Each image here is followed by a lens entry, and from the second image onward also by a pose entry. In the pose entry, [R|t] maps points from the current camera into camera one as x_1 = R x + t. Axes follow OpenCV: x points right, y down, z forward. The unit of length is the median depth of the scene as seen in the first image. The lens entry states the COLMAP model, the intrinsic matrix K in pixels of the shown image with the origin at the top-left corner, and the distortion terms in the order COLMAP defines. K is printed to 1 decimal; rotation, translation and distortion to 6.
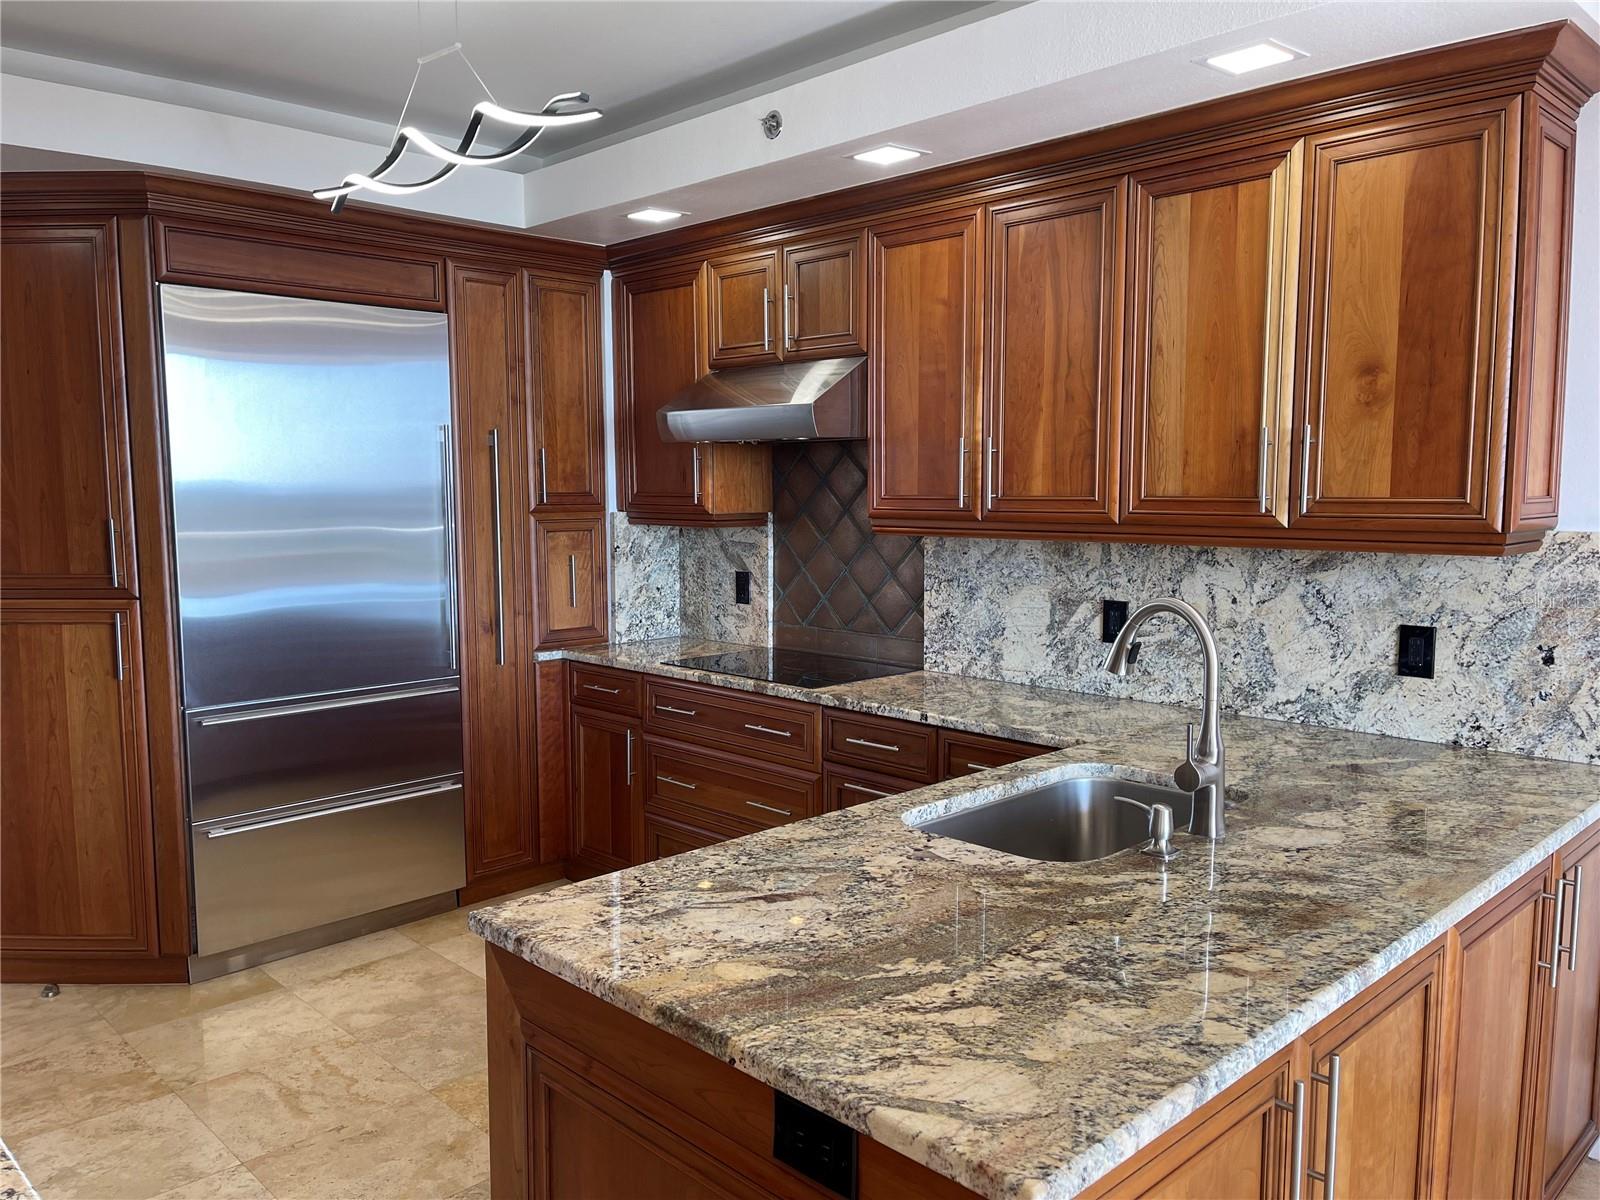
lens RADIAL K [[1215.8, 0, 802.1], [0, 1215.8, 604.7], [0, 0, 1]] dist [0.142698, -0.209578]
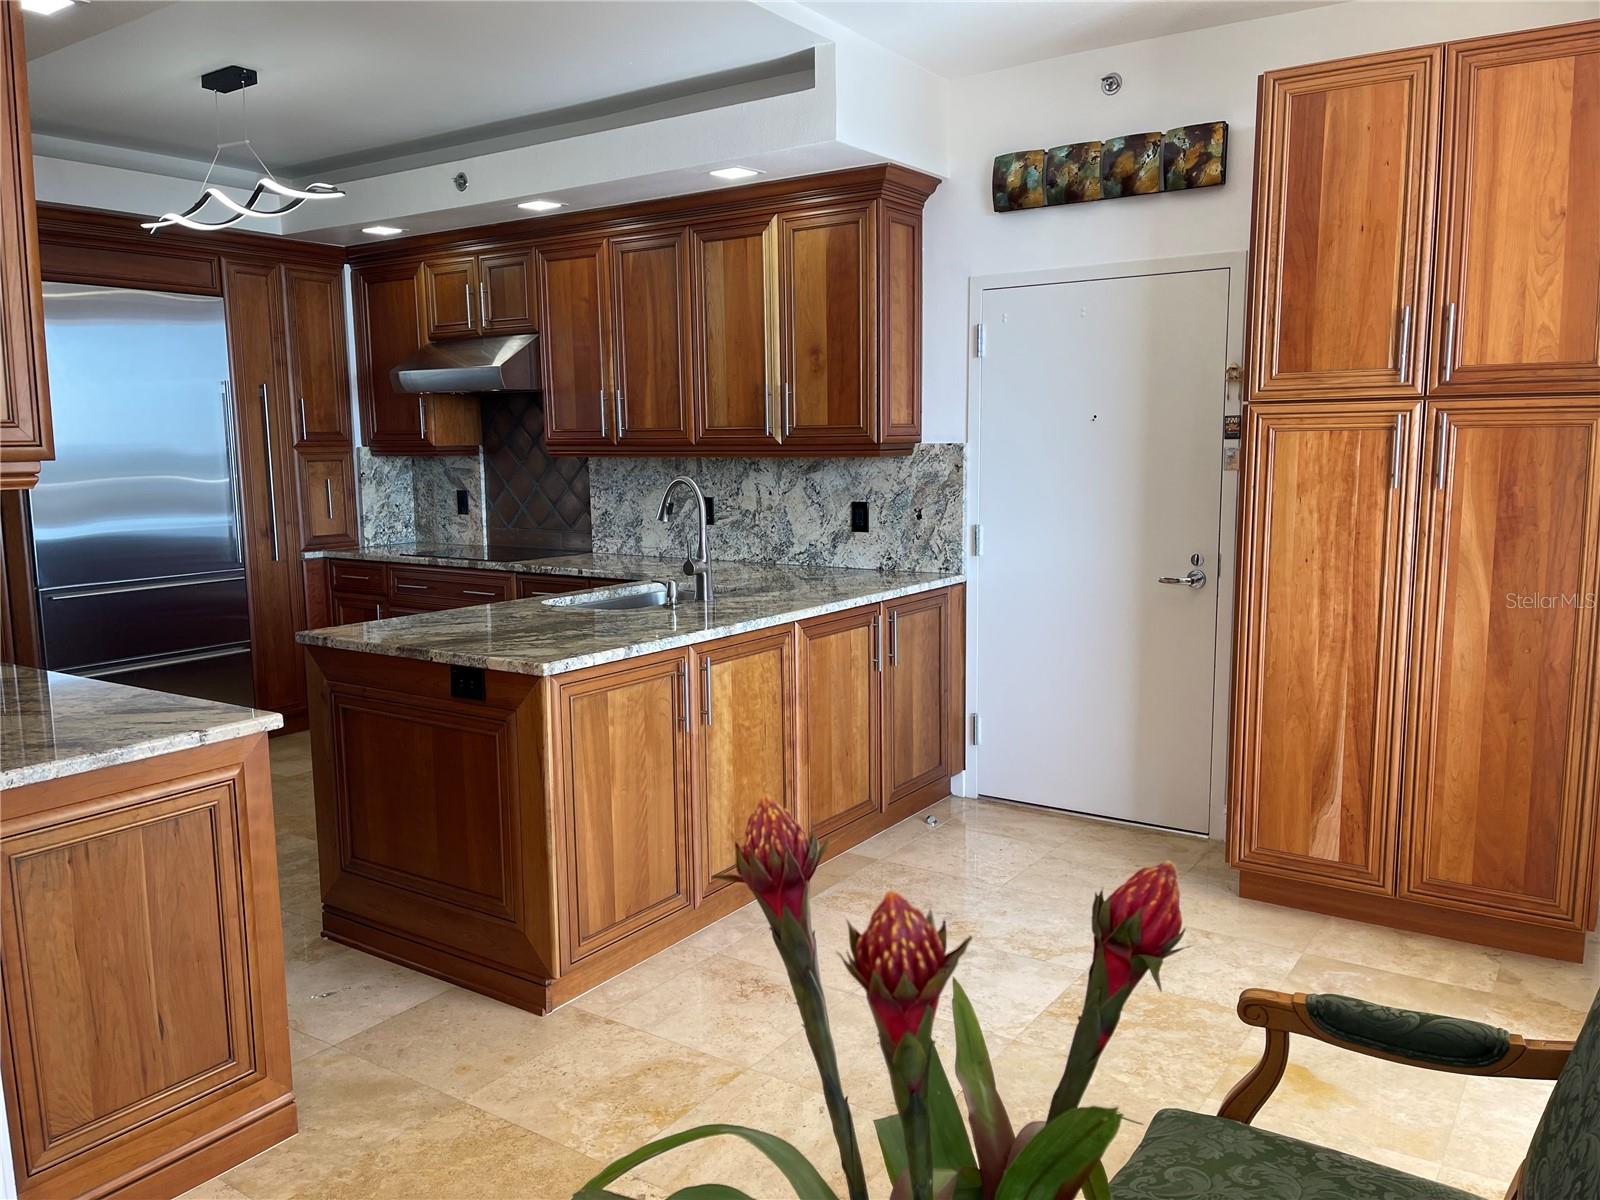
lens RADIAL K [[1229.9, 0, 791.0], [0, 1229.9, 604.2], [0, 0, 1]] dist [0.088731, -0.110692]
pose [[0.982836, -0.034235, 0.181279, 0.065976], [0.028397, 0.998994, 0.034702, 0.071848], [-0.182285, -0.028959, 0.982819, -0.488817]]
